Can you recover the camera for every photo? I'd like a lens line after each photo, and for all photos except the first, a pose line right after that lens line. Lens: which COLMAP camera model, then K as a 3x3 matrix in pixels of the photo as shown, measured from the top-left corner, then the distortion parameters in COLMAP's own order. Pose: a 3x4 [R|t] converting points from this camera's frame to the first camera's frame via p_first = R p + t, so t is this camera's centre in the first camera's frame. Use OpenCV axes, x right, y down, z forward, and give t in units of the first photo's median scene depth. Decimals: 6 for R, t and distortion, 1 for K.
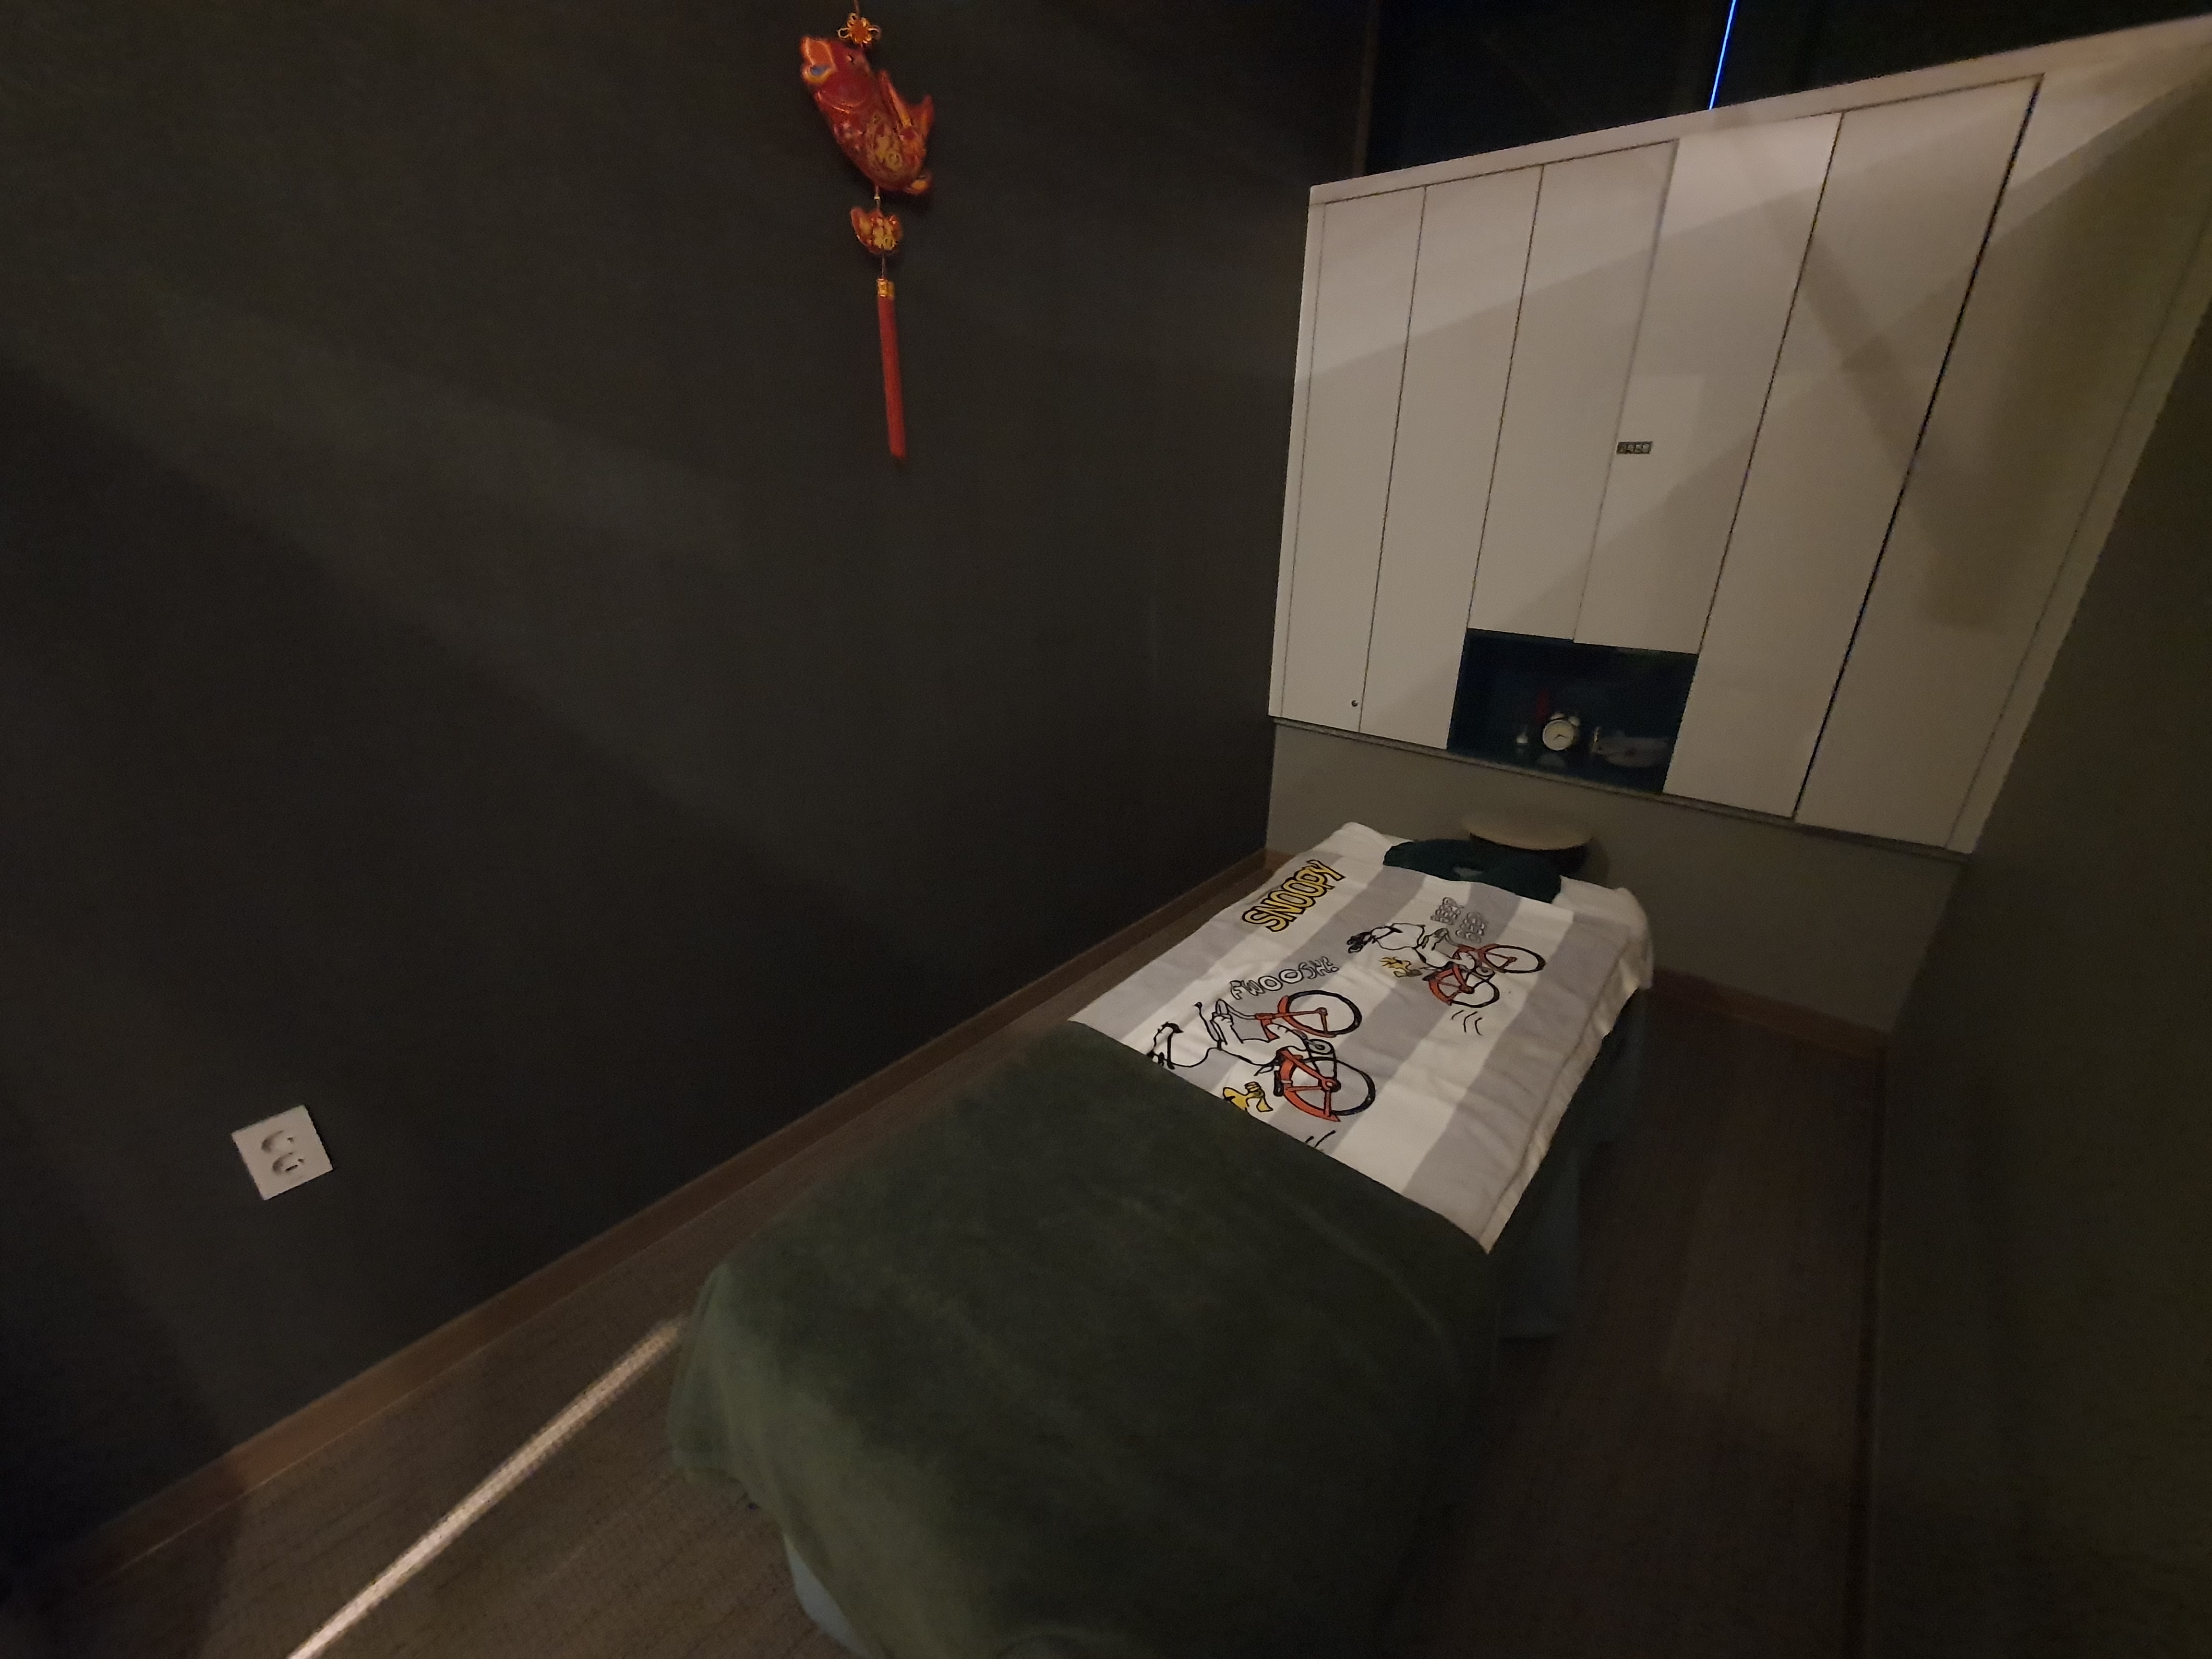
lens RADIAL K [[893.4, 0, 1106.0], [0, 893.4, 829.5], [0, 0, 1]] dist [0.012795, -0.000096]
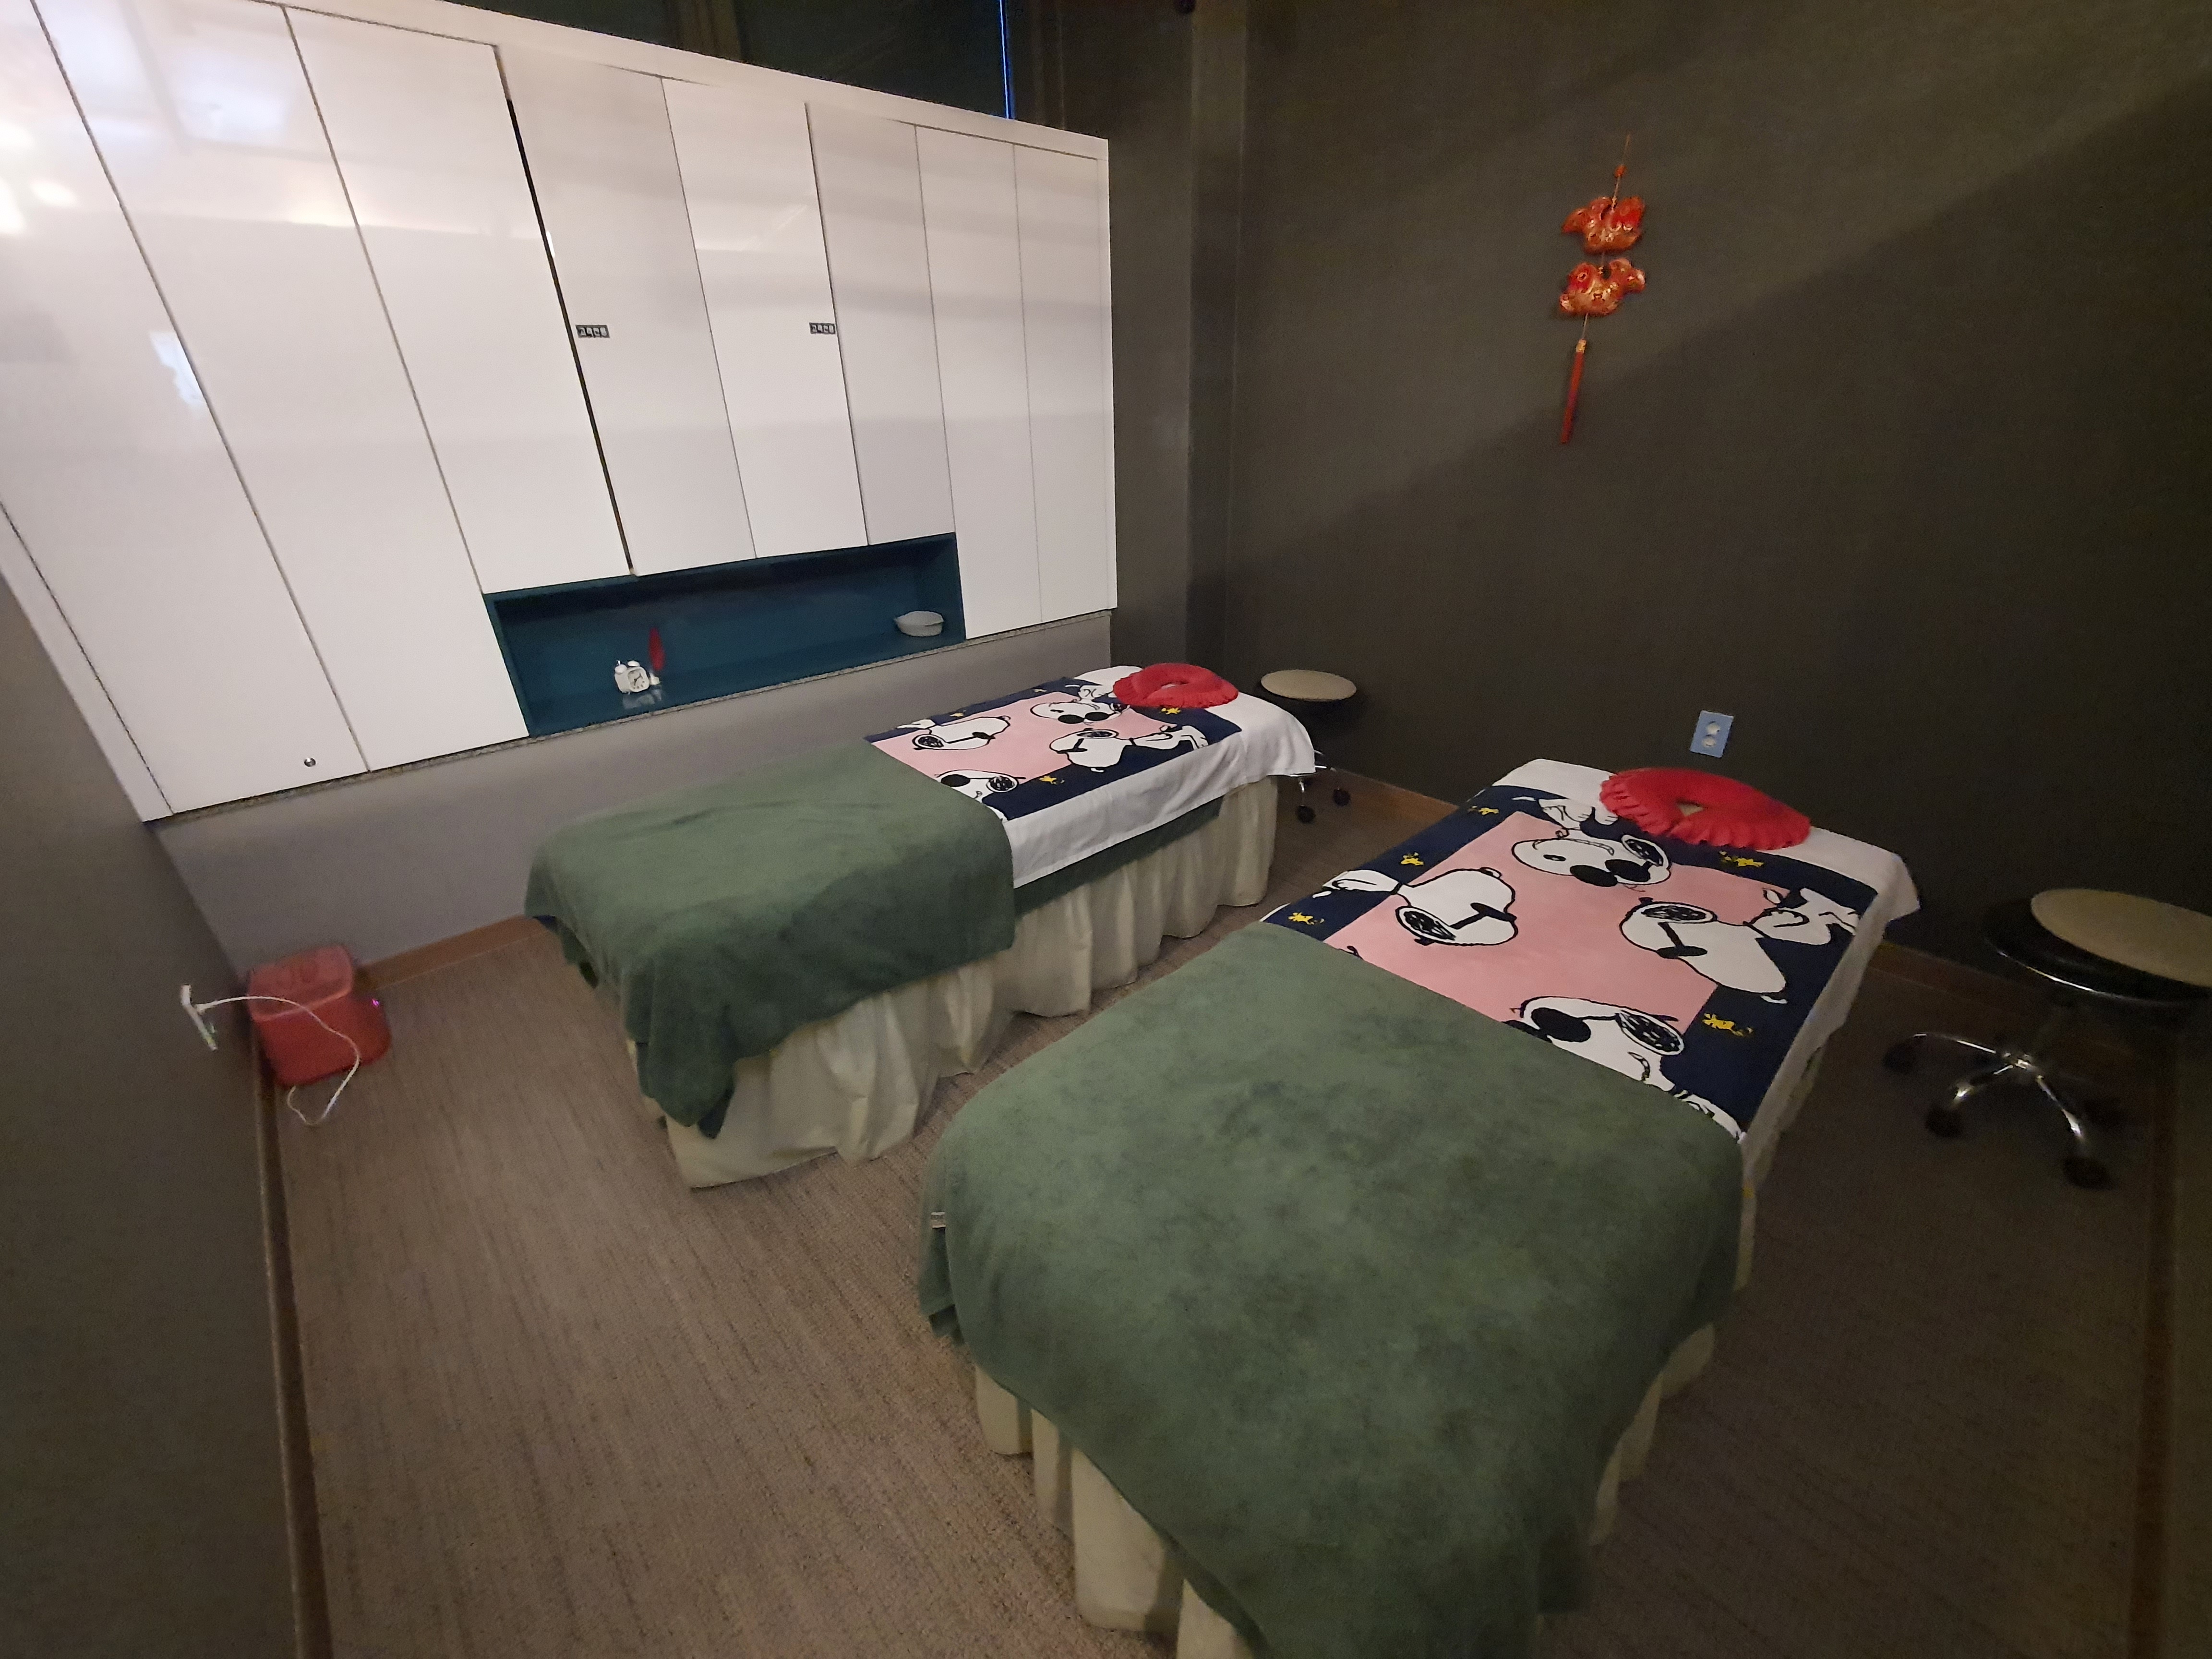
lens RADIAL K [[893.4, 0, 1106.0], [0, 893.4, 829.5], [0, 0, 1]] dist [0.012795, -0.000096]
pose [[0.150155, -0.460551, 0.874841, -0.632524], [0.397346, 0.838375, 0.373154, -0.214867], [-0.905301, 0.291584, 0.308884, 0.473667]]
